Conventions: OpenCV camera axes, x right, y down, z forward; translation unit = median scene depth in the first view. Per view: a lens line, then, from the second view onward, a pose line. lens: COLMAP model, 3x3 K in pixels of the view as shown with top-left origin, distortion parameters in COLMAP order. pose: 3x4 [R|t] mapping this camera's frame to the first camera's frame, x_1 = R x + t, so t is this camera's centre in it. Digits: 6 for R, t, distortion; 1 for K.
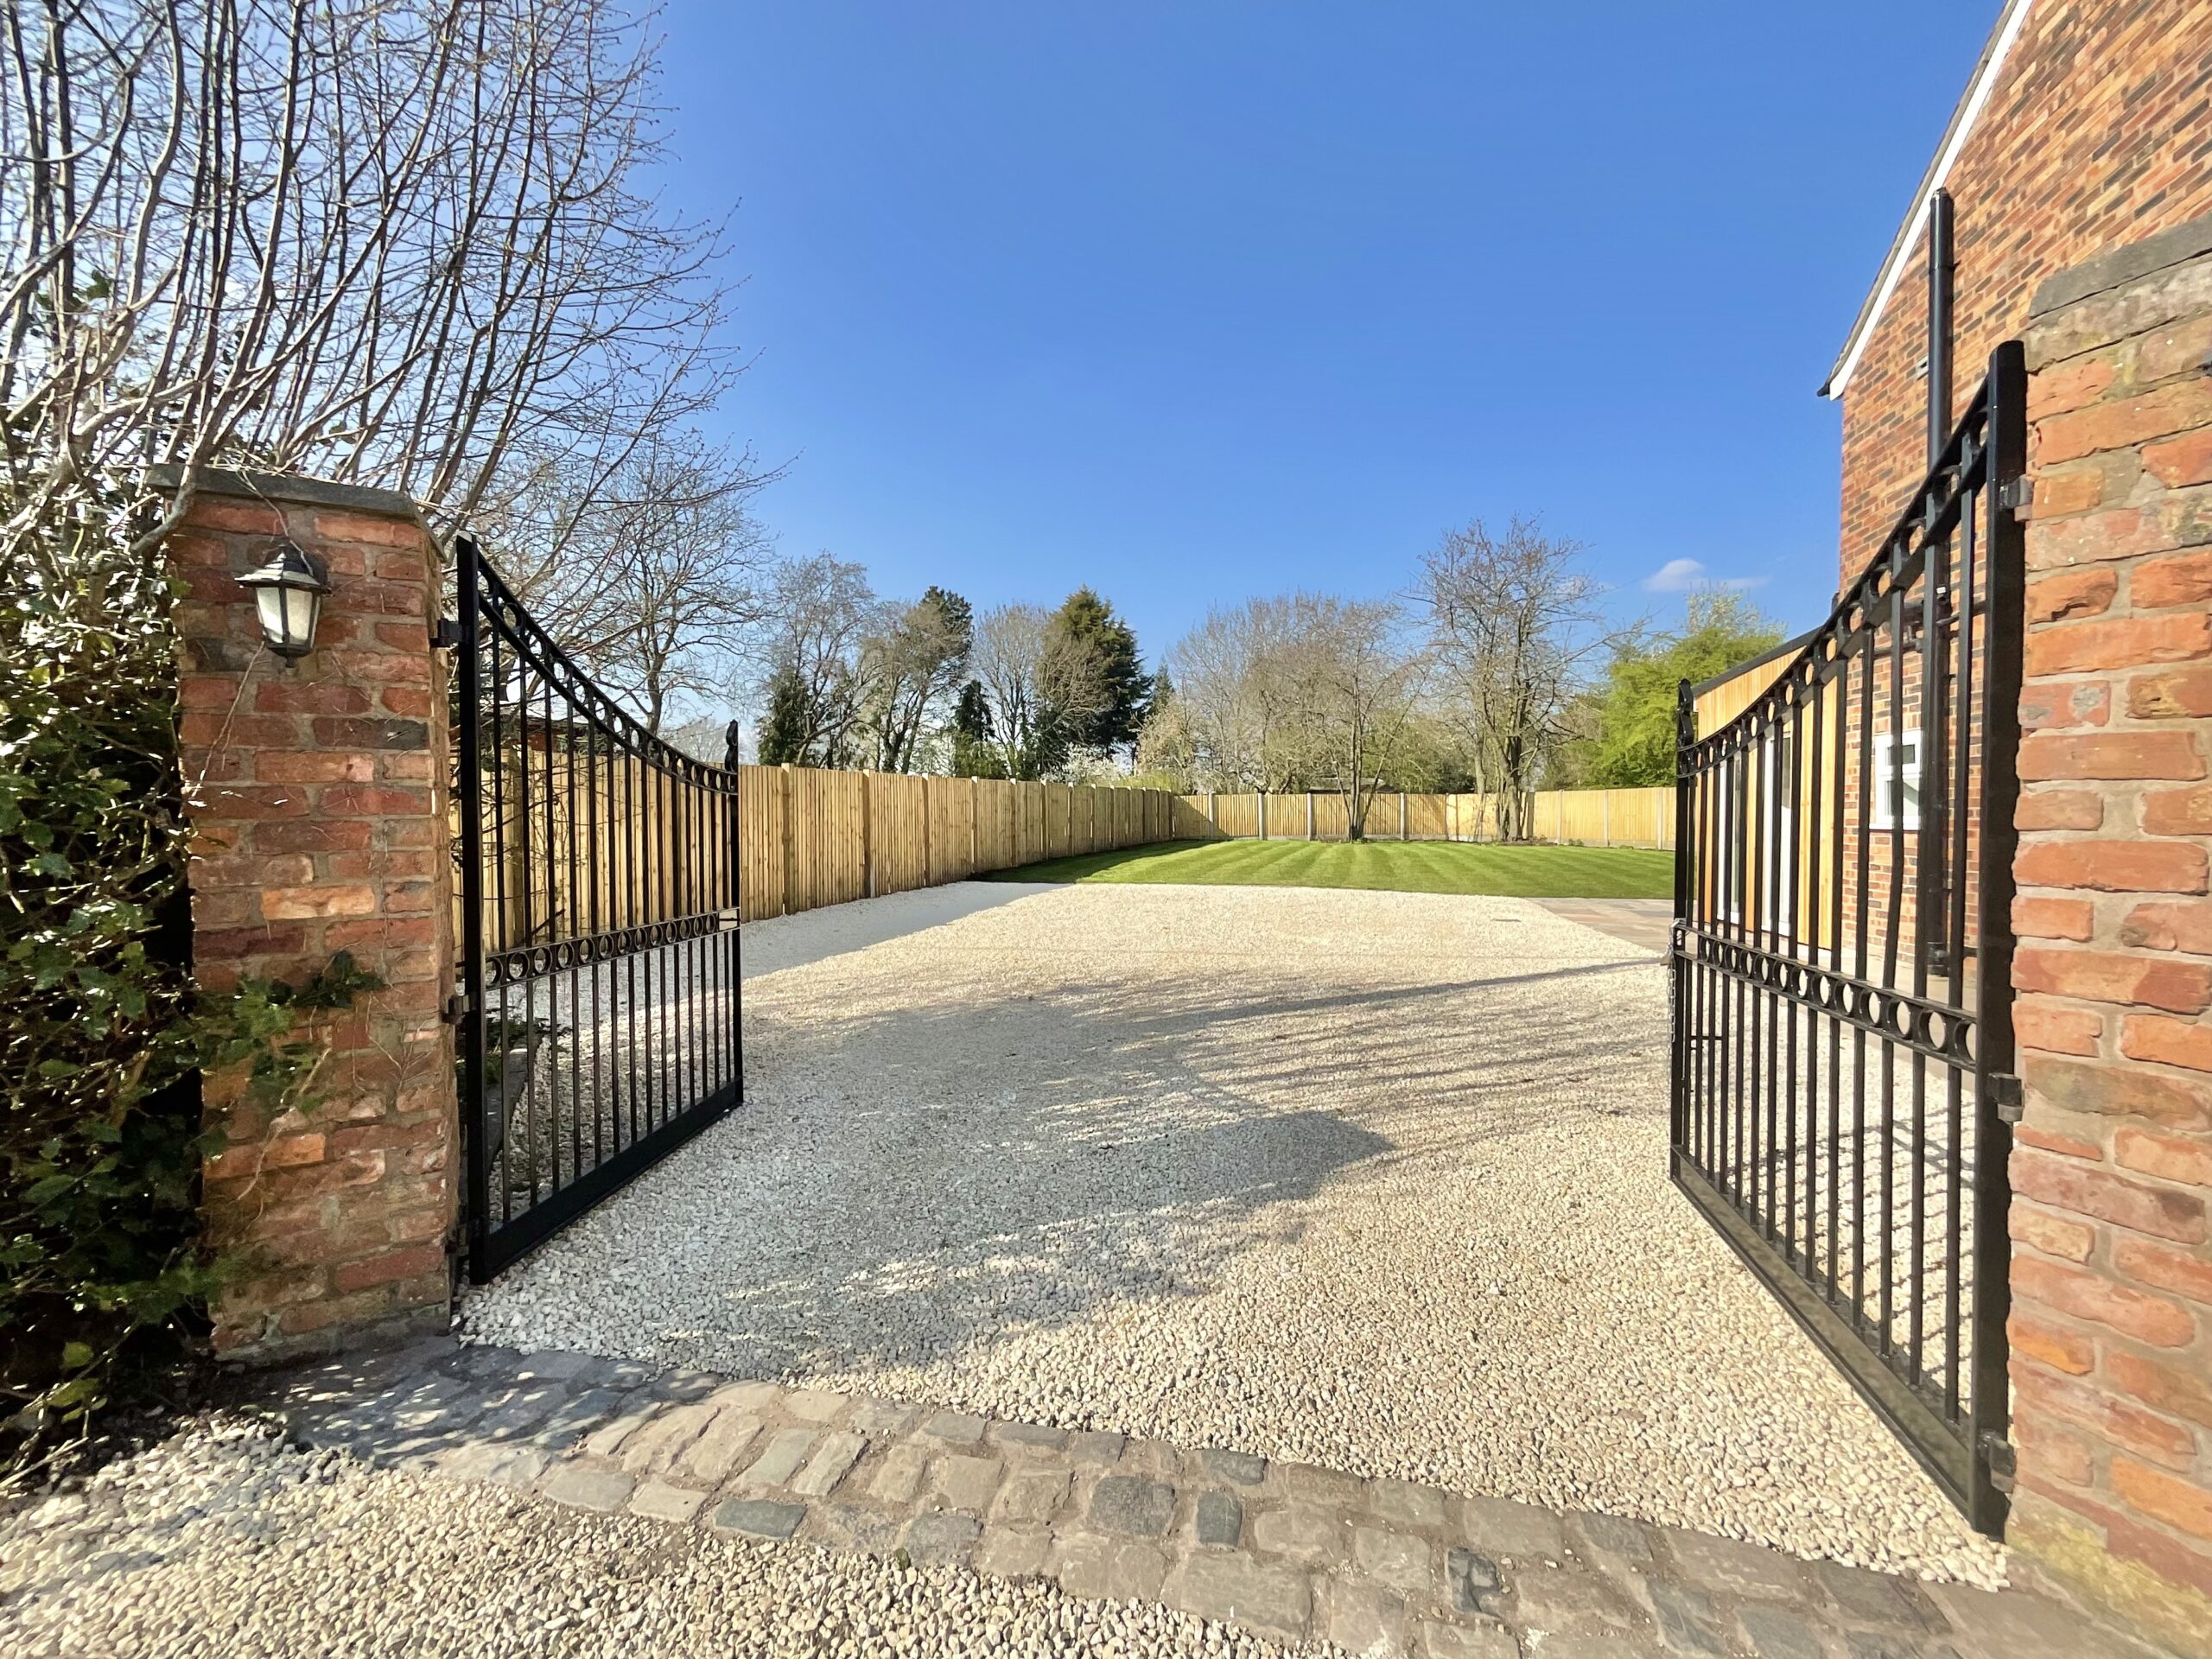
lens RADIAL K [[896.3, 0, 1112.1], [0, 896.3, 838.5], [0, 0, 1]] dist [-0.001258, 0.000171]
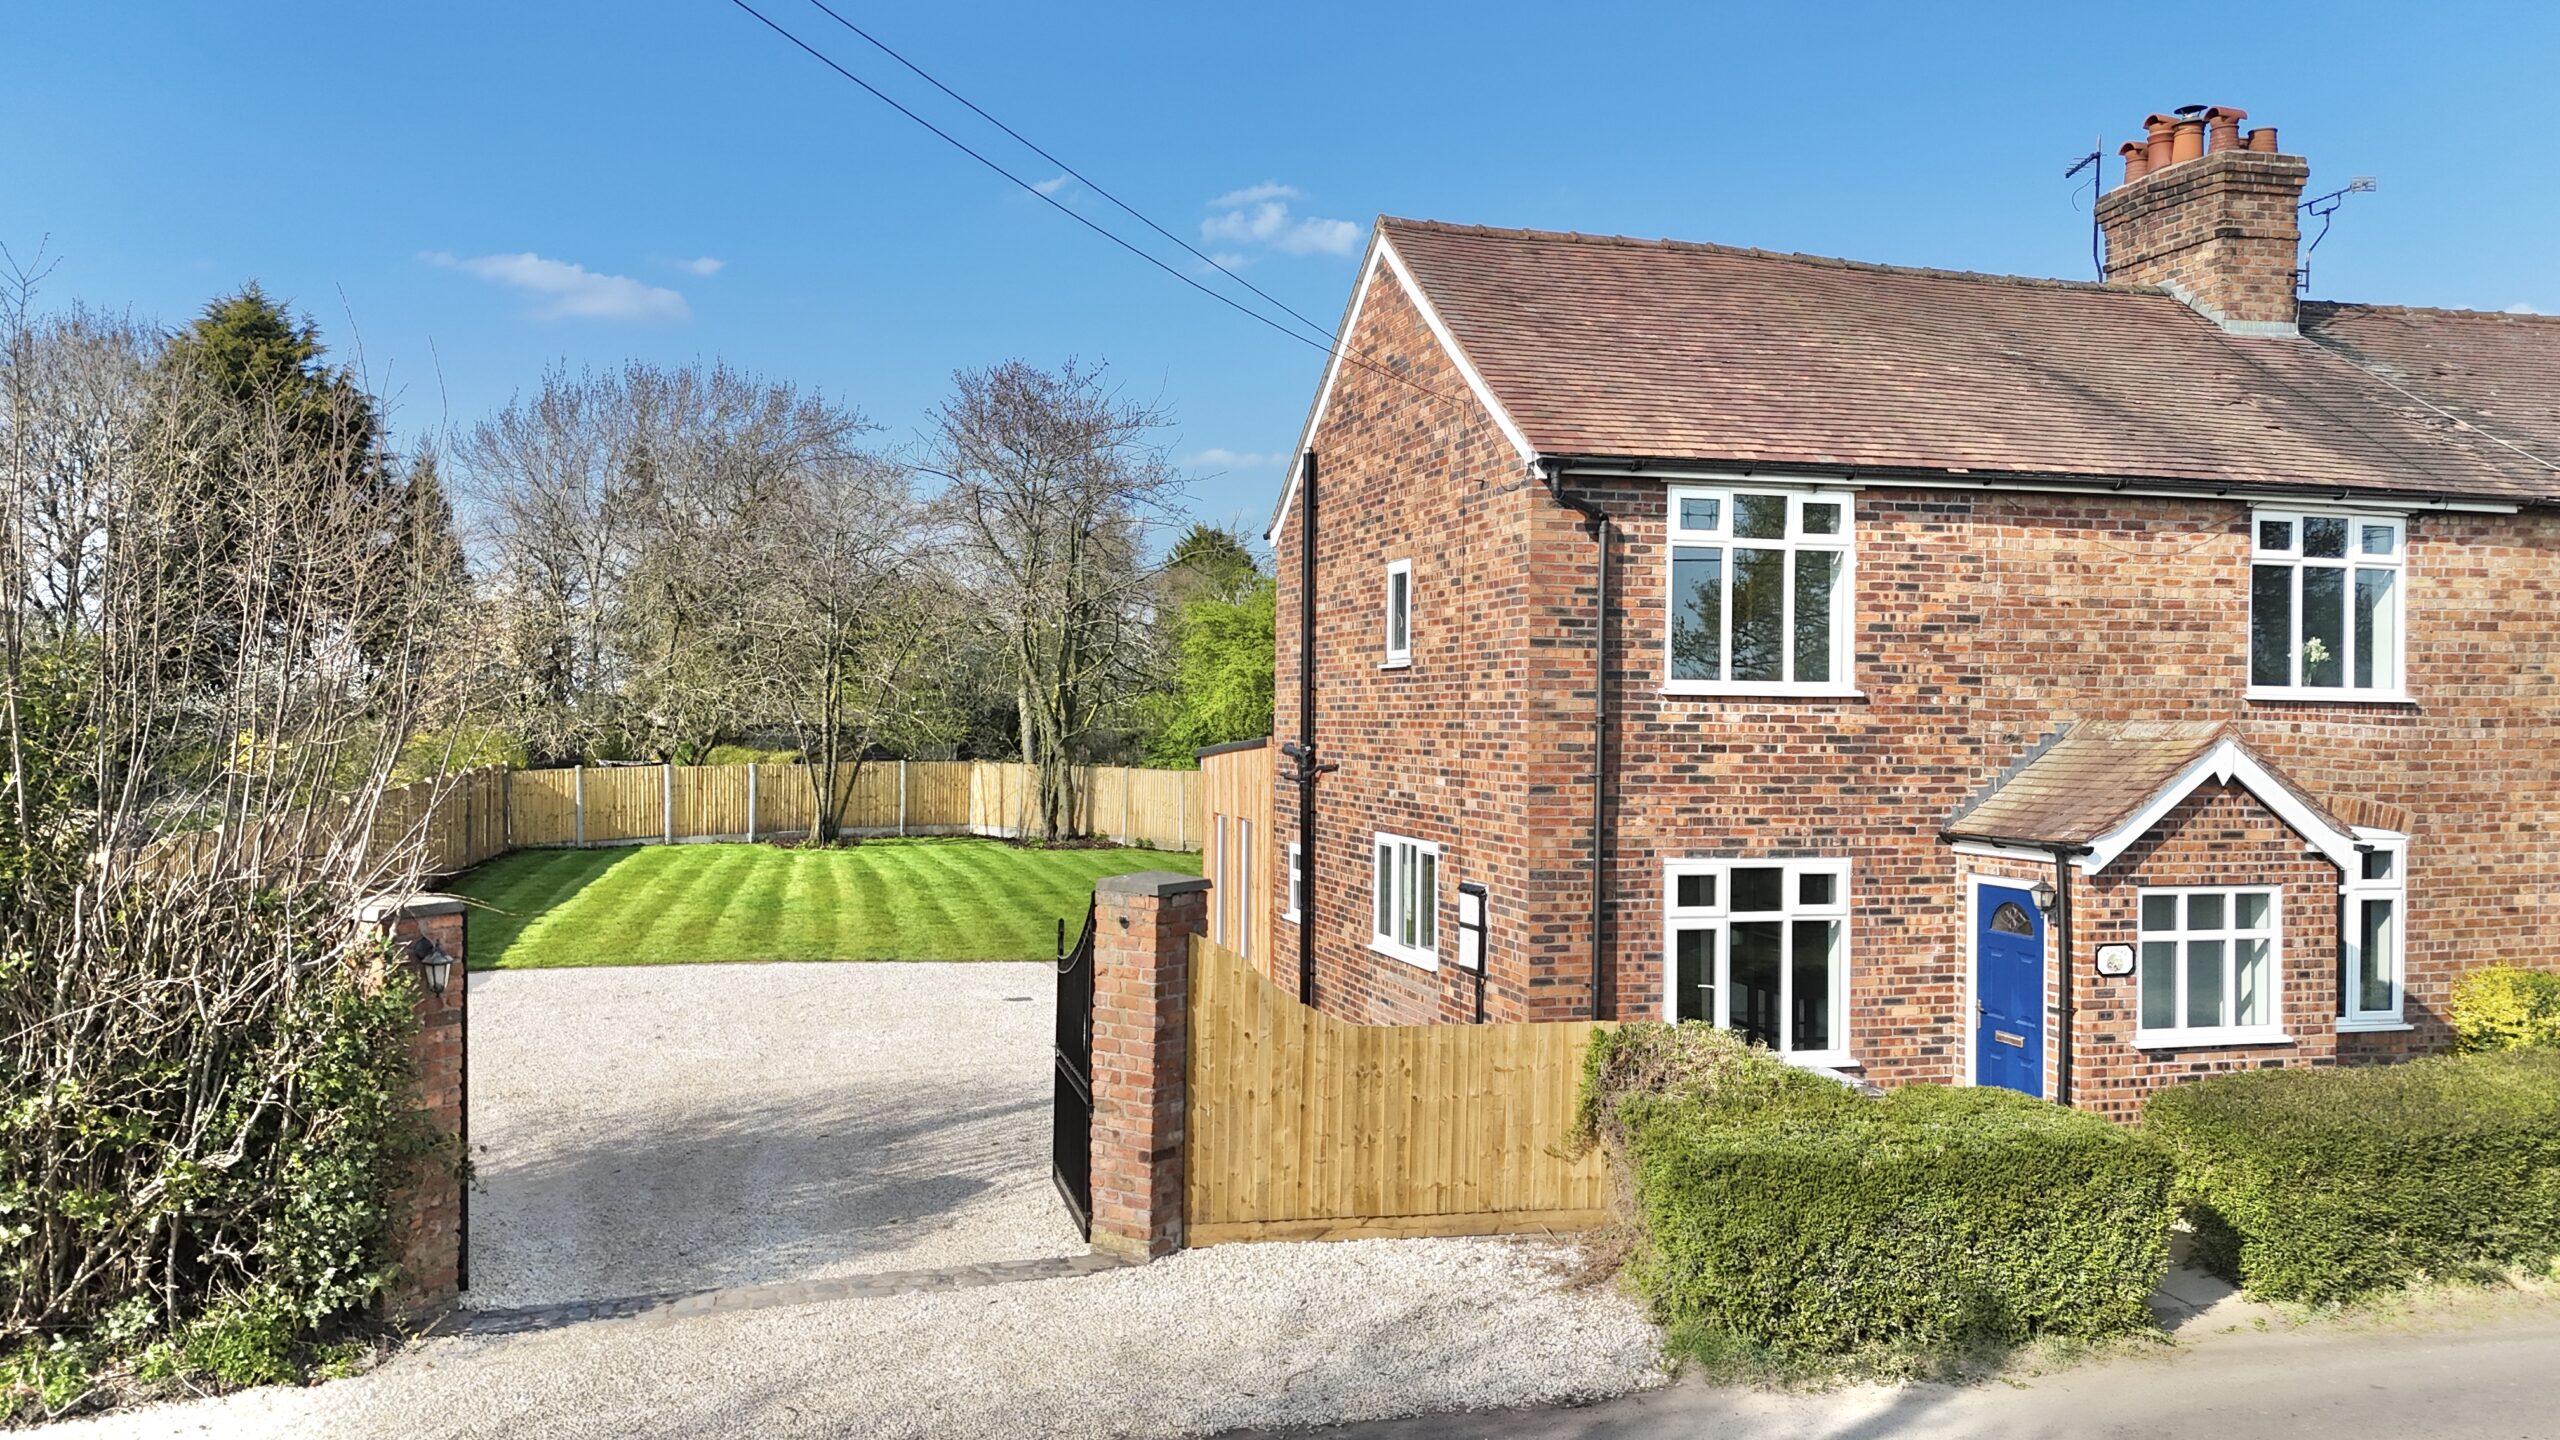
lens RADIAL K [[1882.3, 0, 1296.3], [0, 1882.3, 705.6], [0, 0, 1]] dist [0.072988, -0.053601]
pose [[0.867025, 0.012402, 0.498109, -0.094597], [0.001753, 0.999608, -0.027939, -0.051469], [-0.498261, 0.025097, 0.866664, -0.276532]]
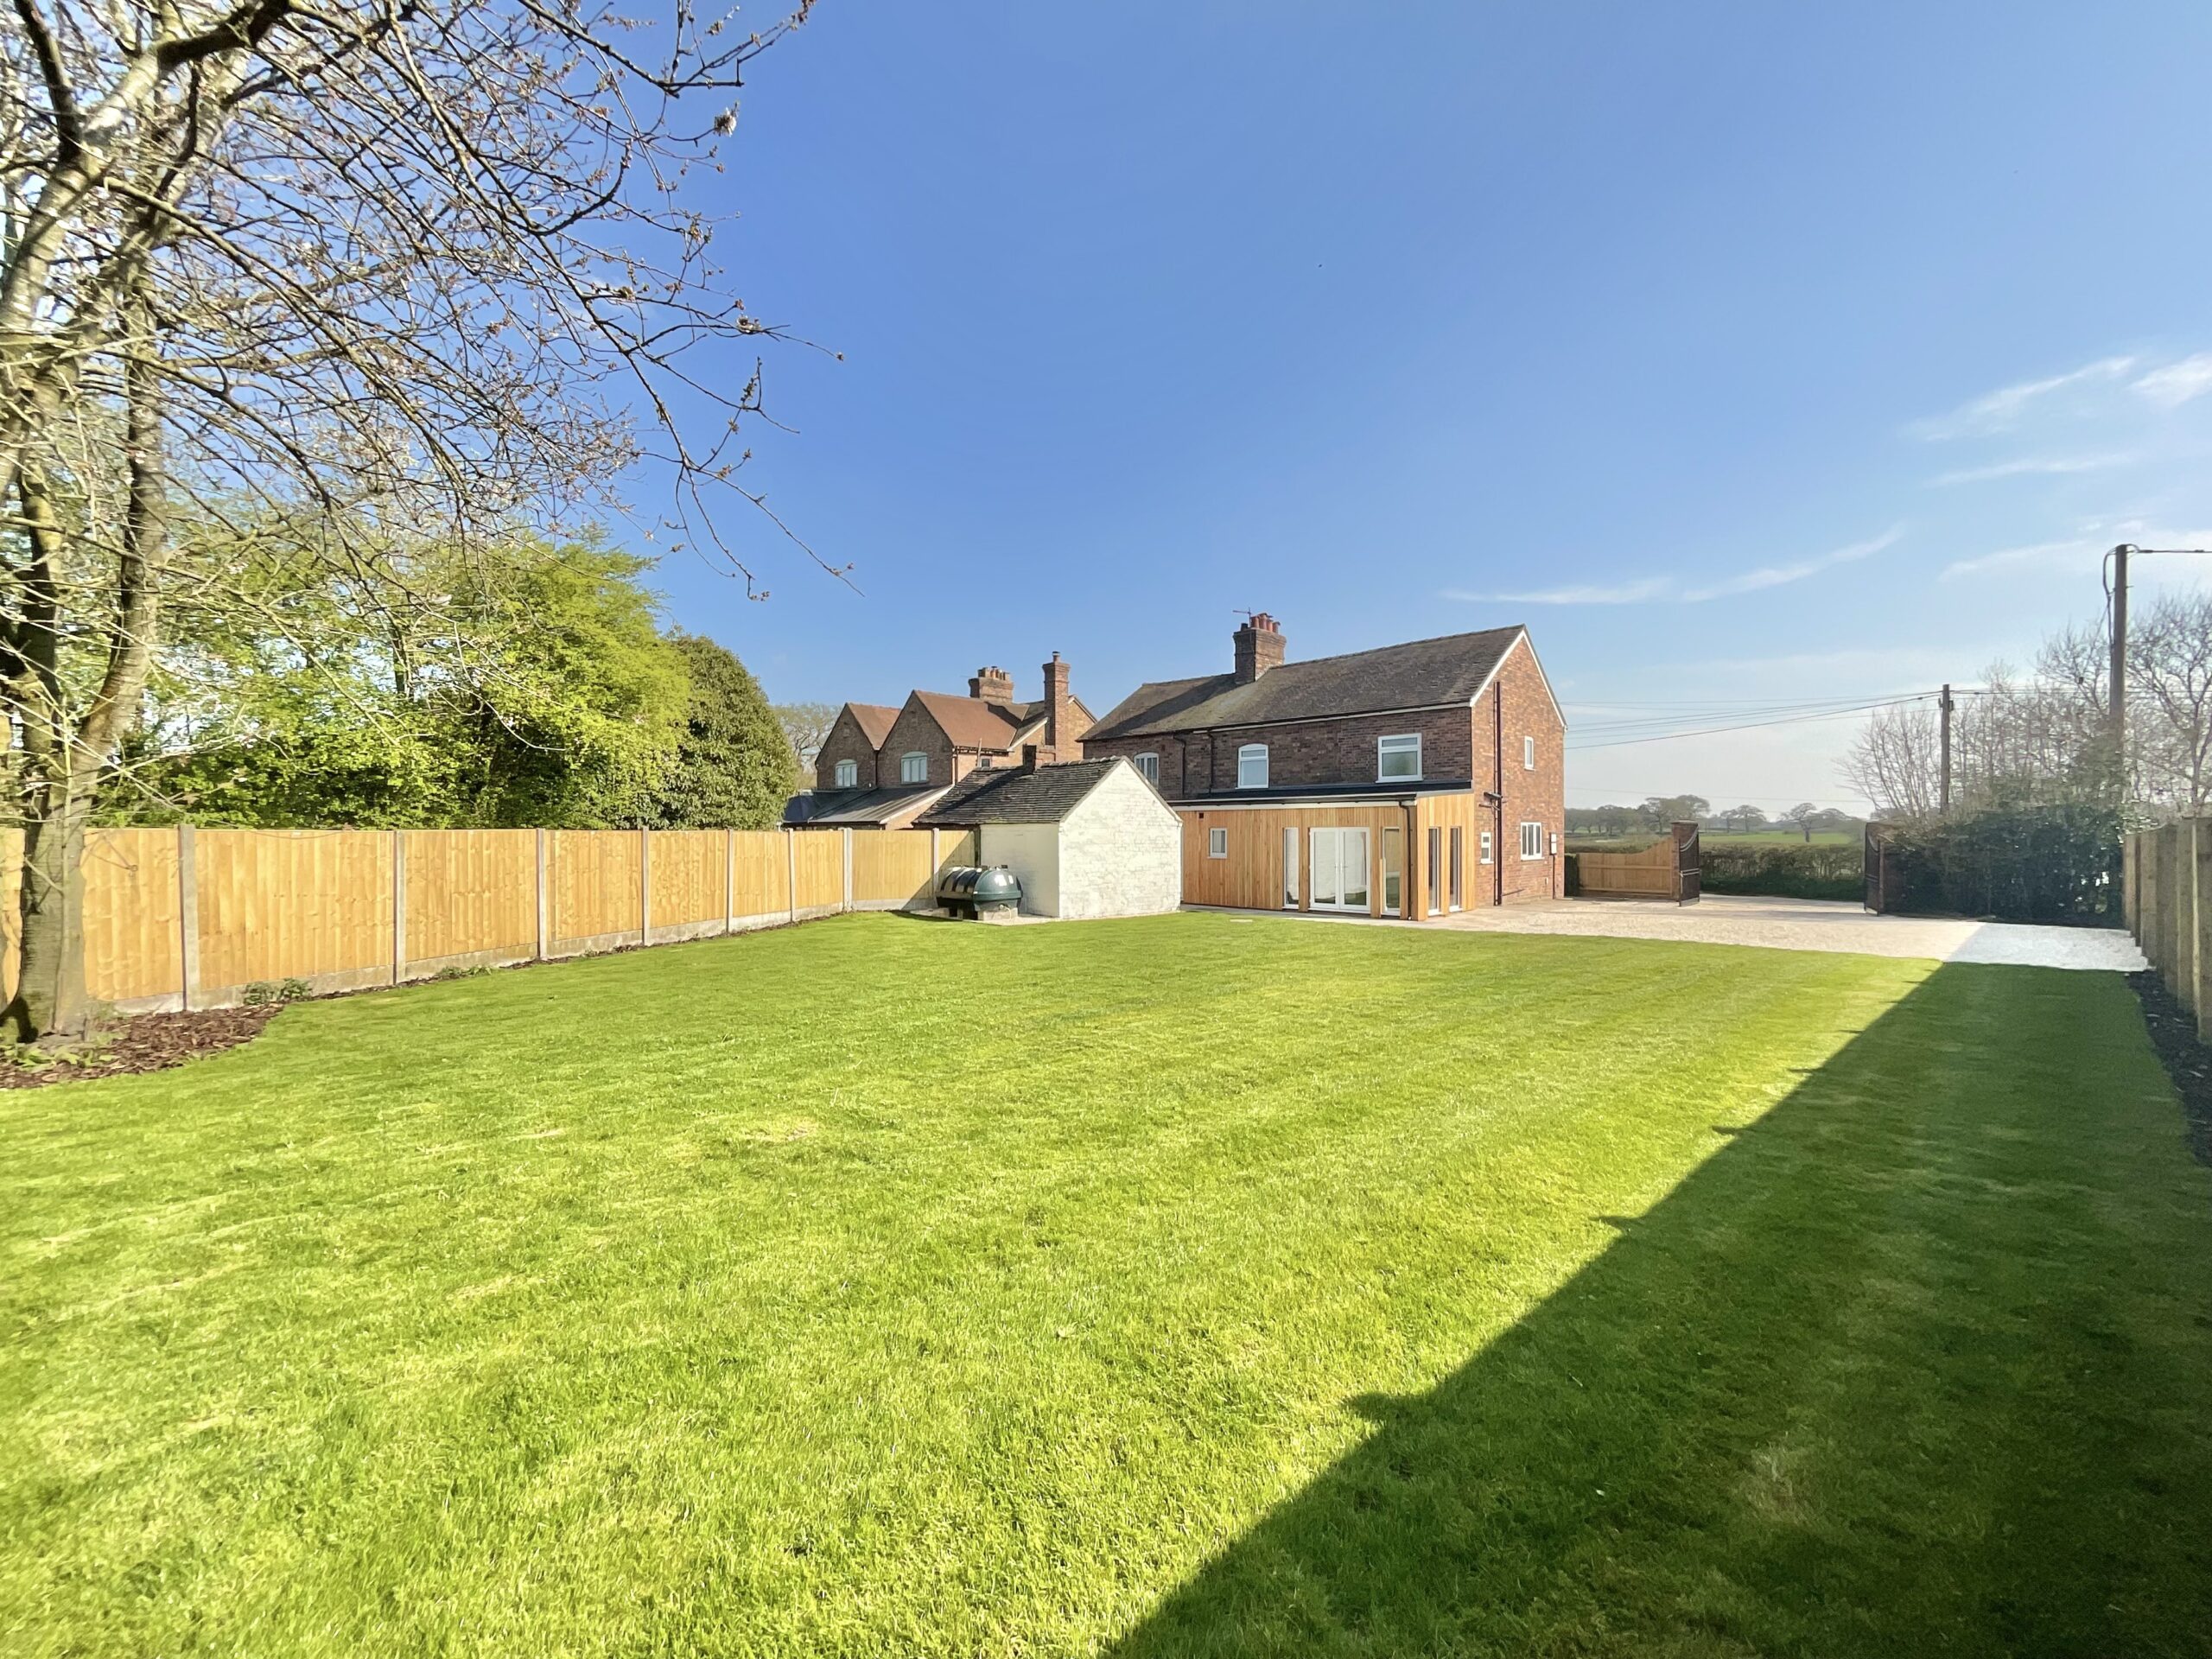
lens RADIAL K [[896.3, 0, 1100.3], [0, 896.3, 823.3], [0, 0, 1]] dist [-0.001258, 0.000171]
pose [[-0.850090, 0.013201, 0.526471, 0.076359], [0.020408, 0.999761, 0.007885, -0.043581], [-0.526241, 0.017447, -0.850156, 0.915316]]
